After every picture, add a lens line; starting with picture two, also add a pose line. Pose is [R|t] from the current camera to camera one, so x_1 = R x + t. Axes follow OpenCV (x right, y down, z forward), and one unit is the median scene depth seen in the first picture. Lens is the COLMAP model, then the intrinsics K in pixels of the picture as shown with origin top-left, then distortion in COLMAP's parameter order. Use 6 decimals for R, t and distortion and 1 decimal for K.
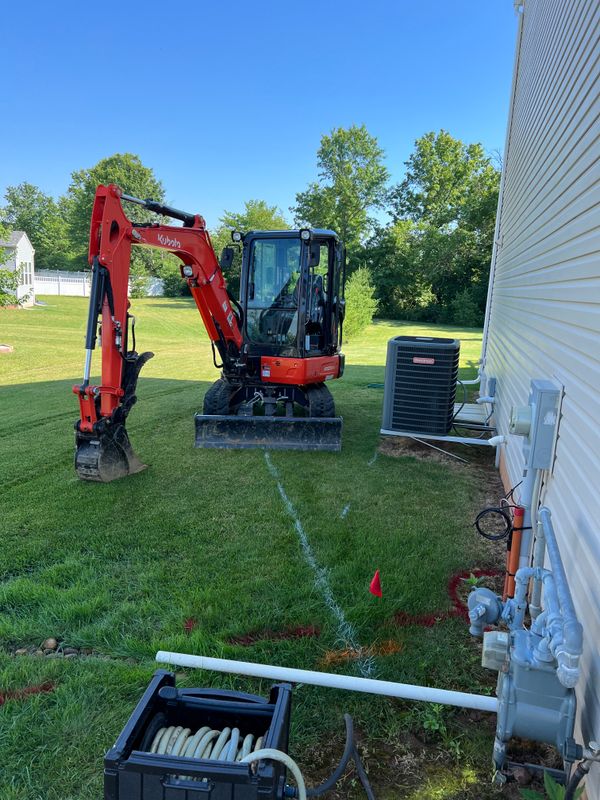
lens RADIAL K [[556.2, 0, 300.0], [0, 556.2, 400.0], [0, 0, 1]] dist [0.023912, -0.033098]
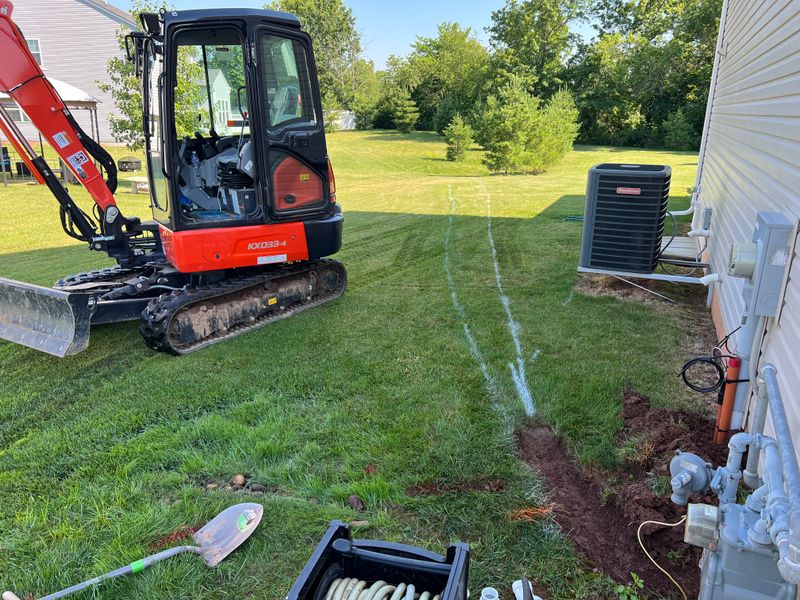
lens RADIAL K [[556.2, 0, 408.7], [0, 556.2, 295.7], [0, 0, 1]] dist [0.023912, -0.033098]
pose [[0.988354, 0.006803, -0.152021, 0.007750], [0.010177, 0.993809, 0.110639, -0.005567], [0.151833, -0.110898, 0.982165, 0.033580]]
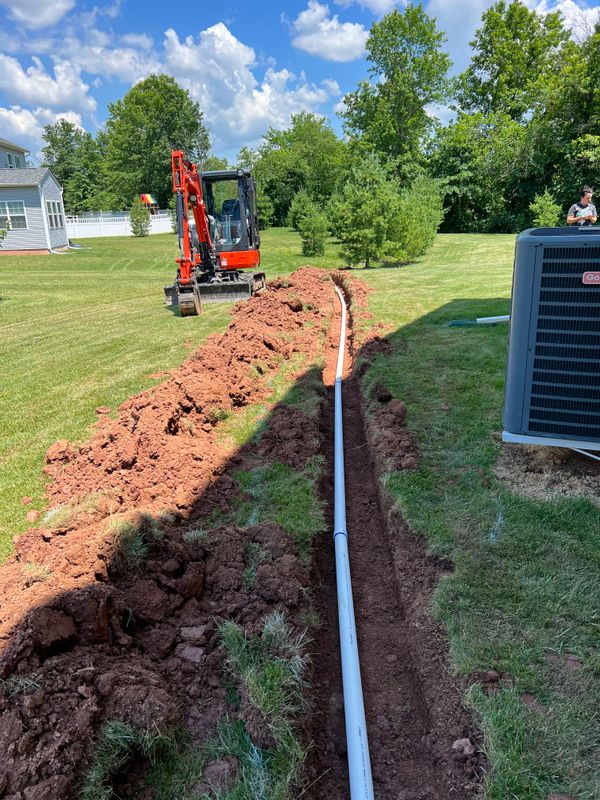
lens RADIAL K [[540.8, 0, 300.0], [0, 540.8, 400.0], [0, 0, 1]] dist [0.004181, 0.001271]
pose [[0.991770, -0.046195, -0.119404, 0.034457], [0.061371, 0.990037, 0.126728, -0.049563], [0.112360, -0.133014, 0.984725, 0.600598]]
